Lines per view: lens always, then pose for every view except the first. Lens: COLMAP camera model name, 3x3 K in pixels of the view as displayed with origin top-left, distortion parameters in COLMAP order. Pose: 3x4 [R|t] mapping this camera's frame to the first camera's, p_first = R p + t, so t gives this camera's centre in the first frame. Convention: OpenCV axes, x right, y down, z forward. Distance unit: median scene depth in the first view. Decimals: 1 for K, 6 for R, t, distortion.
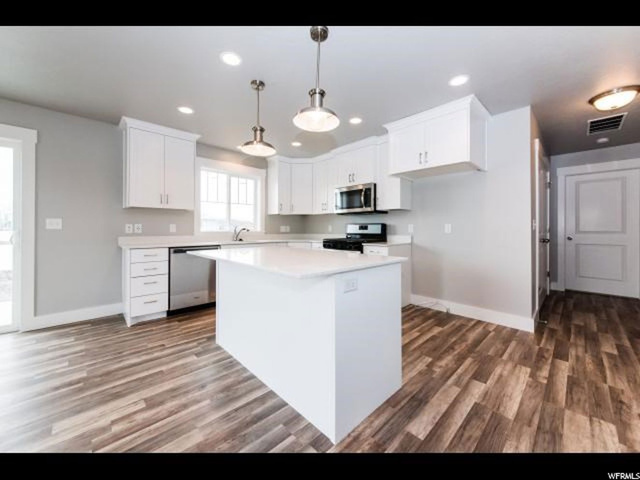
lens RADIAL K [[238.3, 0, 320.1], [0, 238.3, 227.7], [0, 0, 1]] dist [-0.000538, -0.000089]
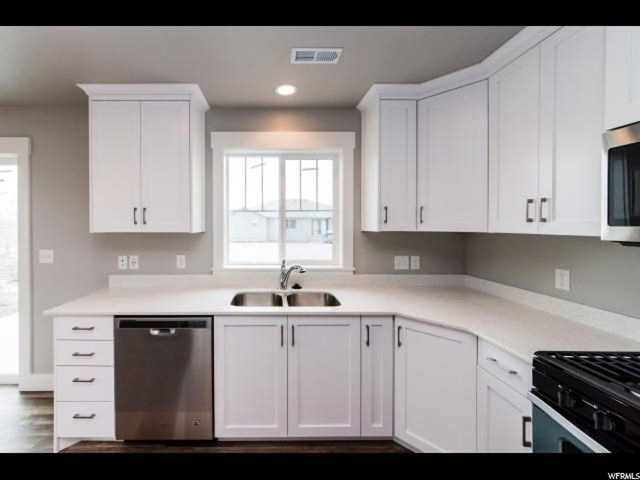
lens RADIAL K [[258.3, 0, 287.4], [0, 258.3, 226.0], [0, 0, 1]] dist [0.000567, -0.000035]
pose [[0.747142, 0.000497, -0.664664, 0.001007], [0.006130, 0.999952, 0.007638, -0.091407], [0.664636, -0.009781, 0.747103, 0.715982]]
